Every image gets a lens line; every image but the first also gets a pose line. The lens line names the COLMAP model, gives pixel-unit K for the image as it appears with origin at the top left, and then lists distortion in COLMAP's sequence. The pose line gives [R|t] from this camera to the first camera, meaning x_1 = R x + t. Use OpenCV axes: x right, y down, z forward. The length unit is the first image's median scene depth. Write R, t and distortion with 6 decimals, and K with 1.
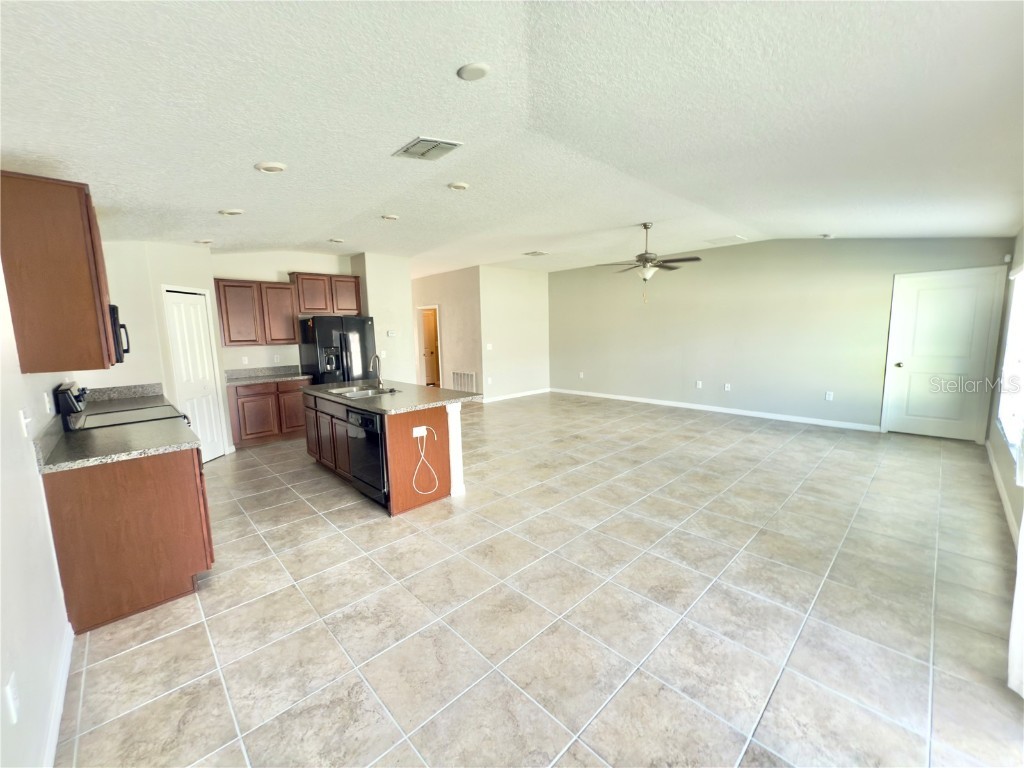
lens RADIAL K [[412.7, 0, 512.8], [0, 412.7, 377.6], [0, 0, 1]] dist [0.001982, 0.000151]
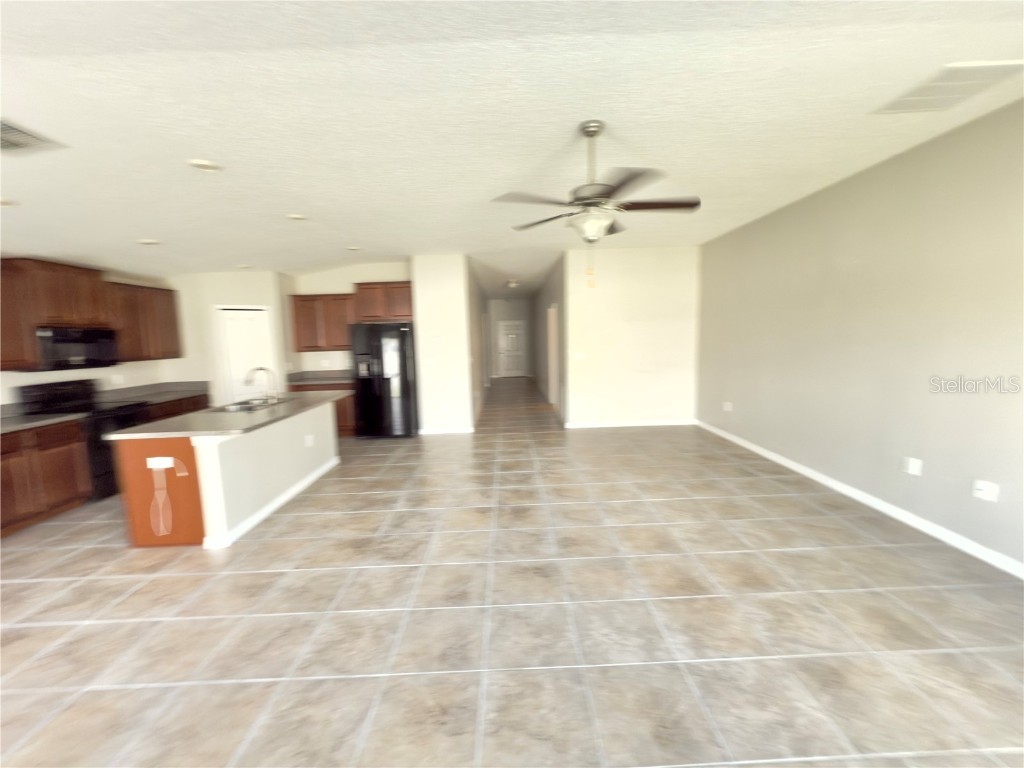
lens RADIAL K [[408.8, 0, 512.0], [0, 408.8, 384.0], [0, 0, 1]] dist [0.000617, 0.000203]
pose [[0.733027, 0.082543, -0.675173, 0.741645], [-0.065522, 0.996562, 0.050698, -0.107764], [0.677037, 0.007076, 0.735915, 0.717179]]
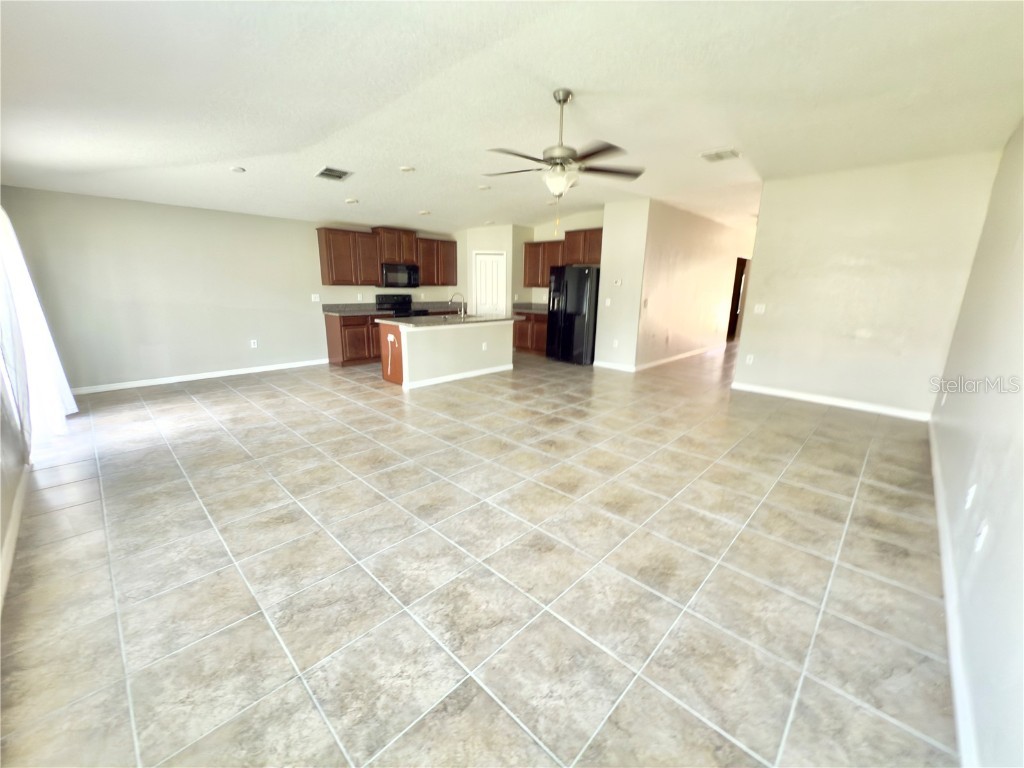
lens RADIAL K [[408.8, 0, 512.0], [0, 408.8, 384.0], [0, 0, 1]] dist [0.000617, 0.000203]
pose [[0.040631, 0.264124, -0.963633, 1.188237], [-0.132244, 0.957366, 0.256830, -0.149011], [0.990384, 0.116999, 0.073828, 1.145910]]
